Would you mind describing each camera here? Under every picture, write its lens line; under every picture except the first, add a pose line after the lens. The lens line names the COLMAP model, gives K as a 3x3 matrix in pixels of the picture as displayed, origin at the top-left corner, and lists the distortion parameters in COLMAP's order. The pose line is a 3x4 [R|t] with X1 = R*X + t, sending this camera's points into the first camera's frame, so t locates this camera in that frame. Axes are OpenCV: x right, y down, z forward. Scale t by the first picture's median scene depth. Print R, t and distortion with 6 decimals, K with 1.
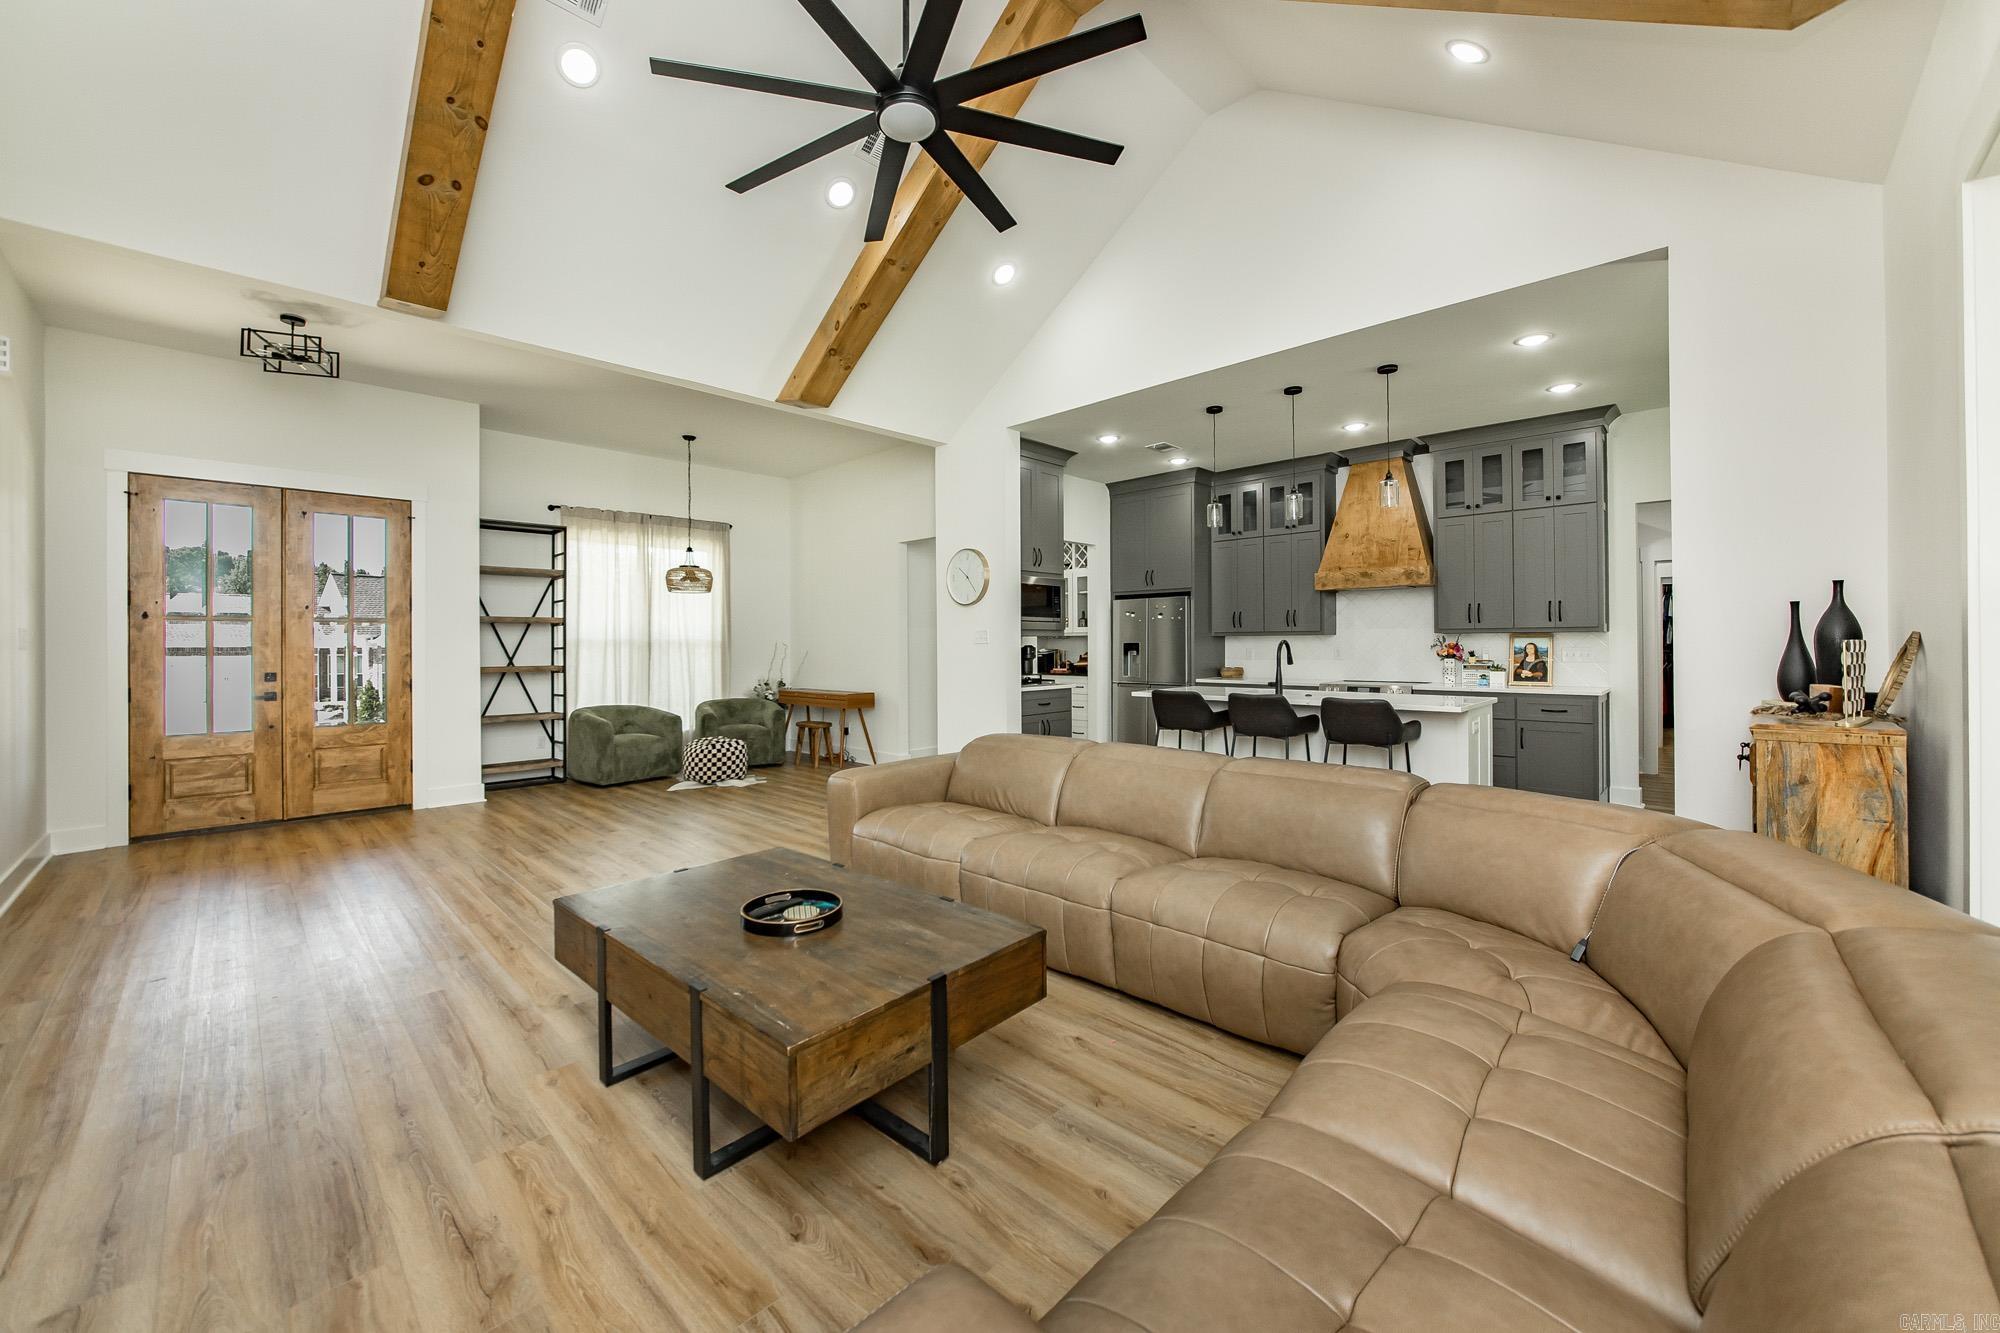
lens RADIAL K [[766.8, 0, 991.3], [0, 766.8, 639.5], [0, 0, 1]] dist [-0.013895, 0.000130]
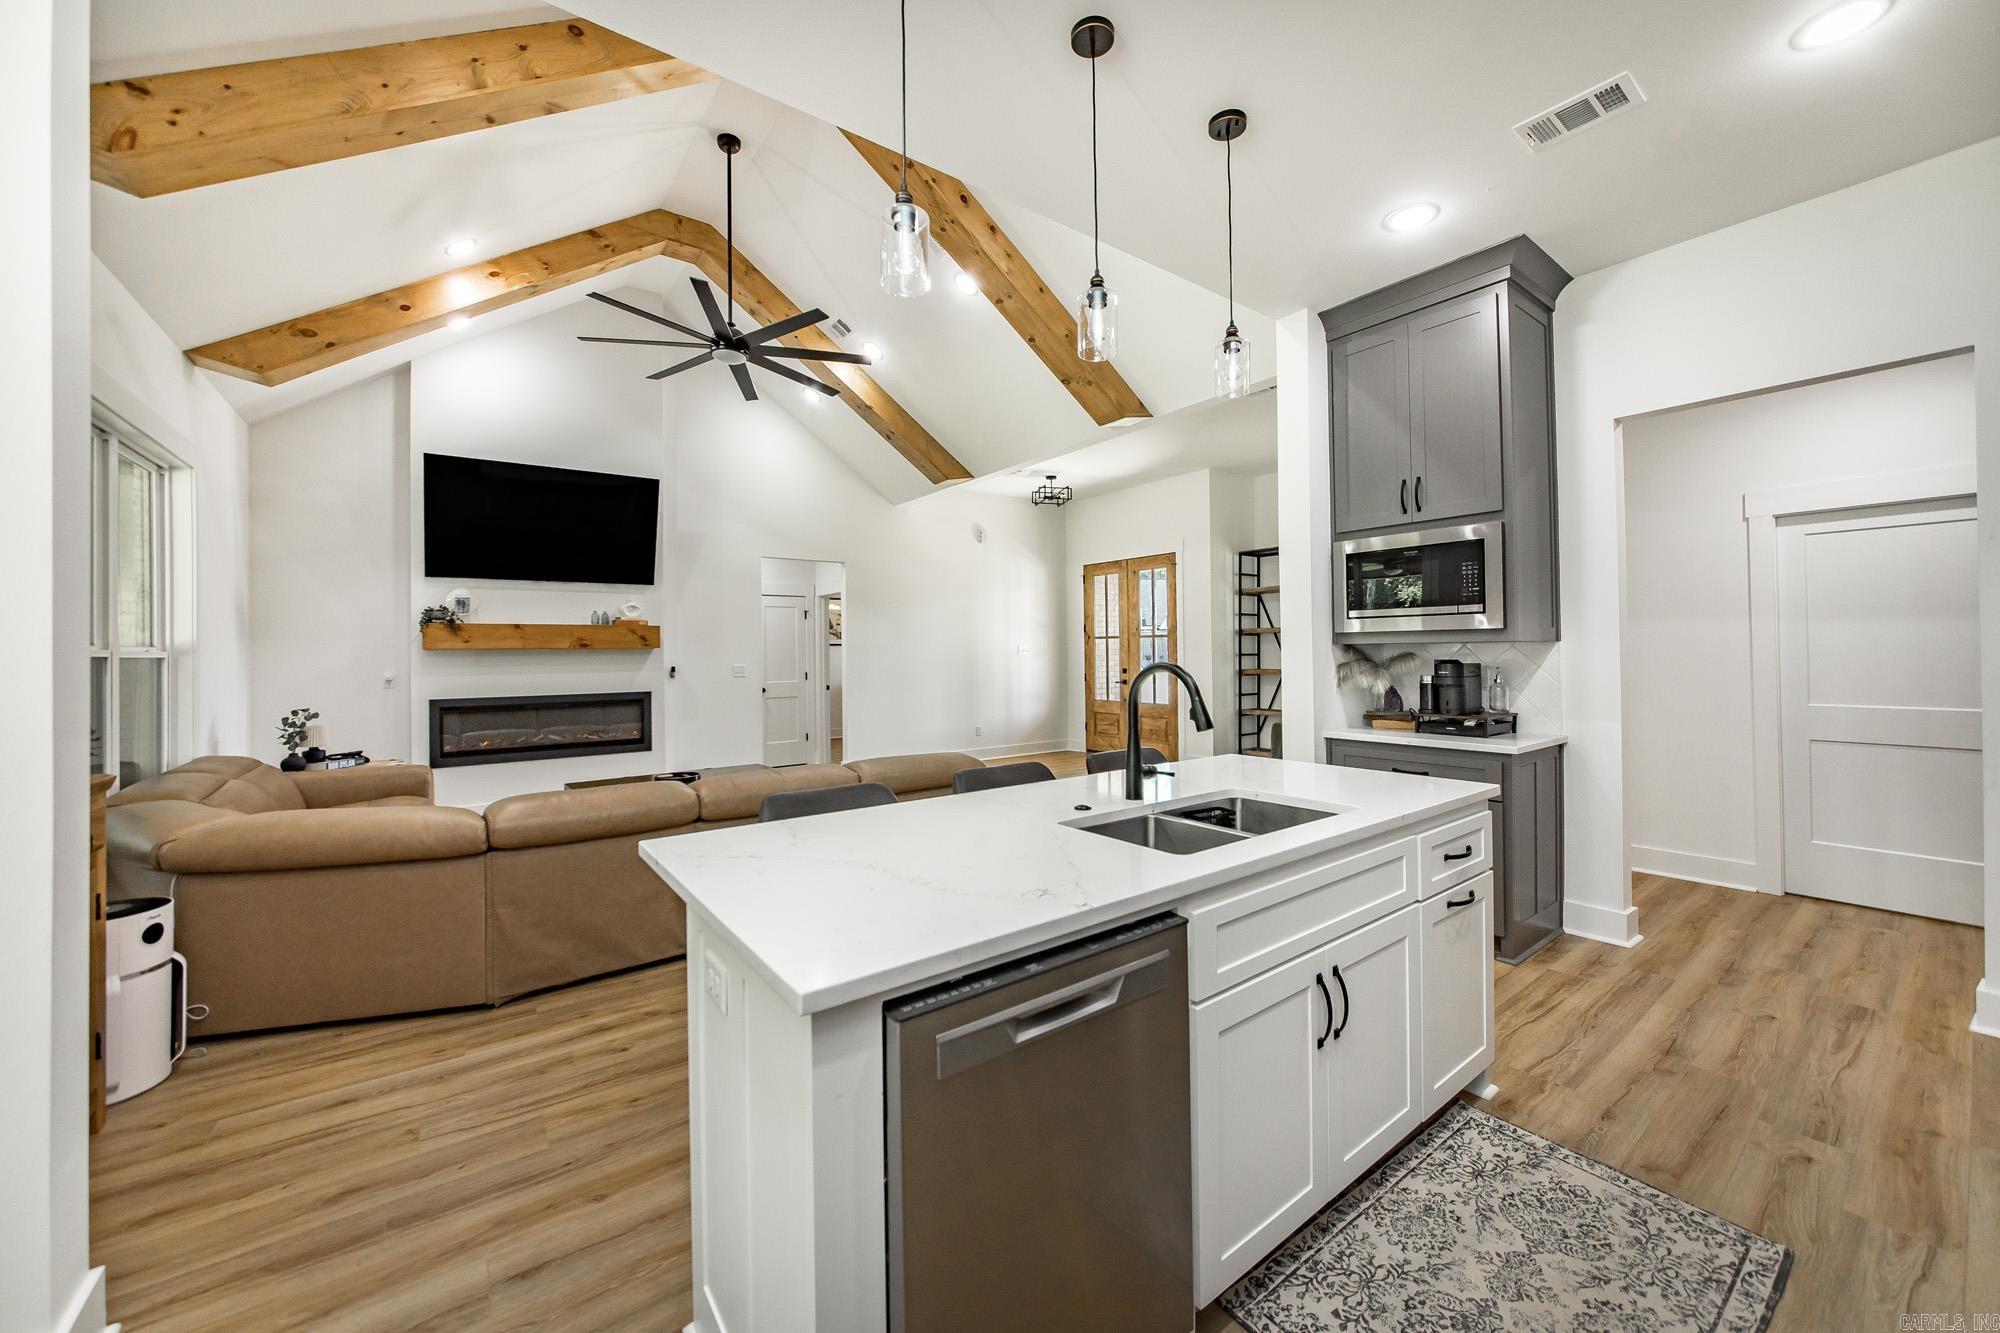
lens RADIAL K [[744.8, 0, 997.8], [0, 744.8, 646.9], [0, 0, 1]] dist [-0.012886, 0.000042]
pose [[-0.158747, 0.002060, -0.987317, 0.662495], [0.018302, 0.999832, -0.000857, -0.007507], [0.987150, -0.018206, -0.158758, 0.853111]]
